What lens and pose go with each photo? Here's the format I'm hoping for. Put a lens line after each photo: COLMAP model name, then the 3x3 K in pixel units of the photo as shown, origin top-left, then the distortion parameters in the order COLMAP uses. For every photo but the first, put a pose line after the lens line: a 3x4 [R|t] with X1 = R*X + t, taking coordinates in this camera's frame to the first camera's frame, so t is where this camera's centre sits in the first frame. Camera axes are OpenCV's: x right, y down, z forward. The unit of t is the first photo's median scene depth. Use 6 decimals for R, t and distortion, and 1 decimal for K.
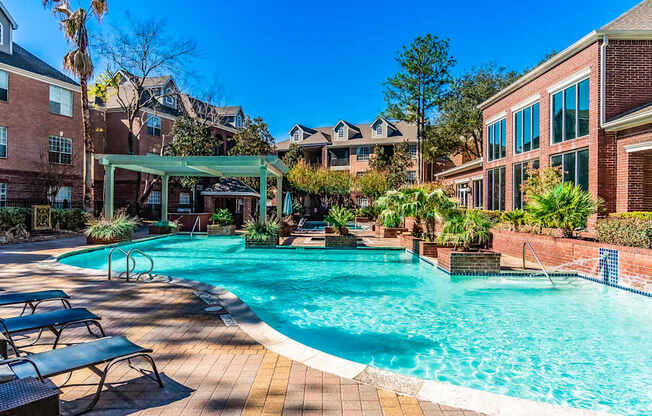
lens RADIAL K [[463.1, 0, 326.0], [0, 463.1, 208.0], [0, 0, 1]] dist [0.005489, 0.001010]
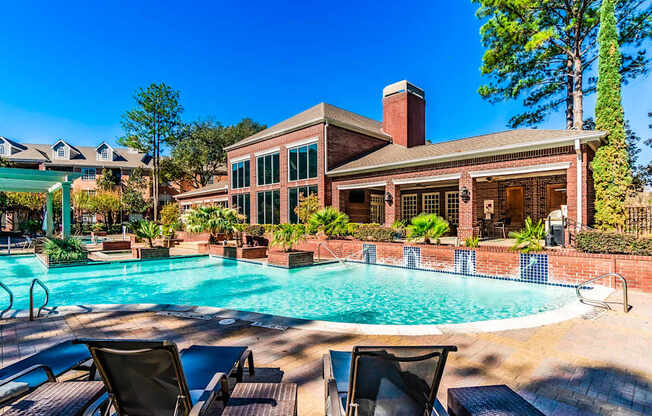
lens RADIAL K [[335.1, 0, 324.3], [0, 335.1, 222.8], [0, 0, 1]] dist [-0.003285, -0.000454]
pose [[0.712709, -0.017660, 0.701237, -0.109587], [0.012973, 0.999844, 0.011994, -0.003358], [-0.701339, 0.000549, 0.712827, 0.049422]]
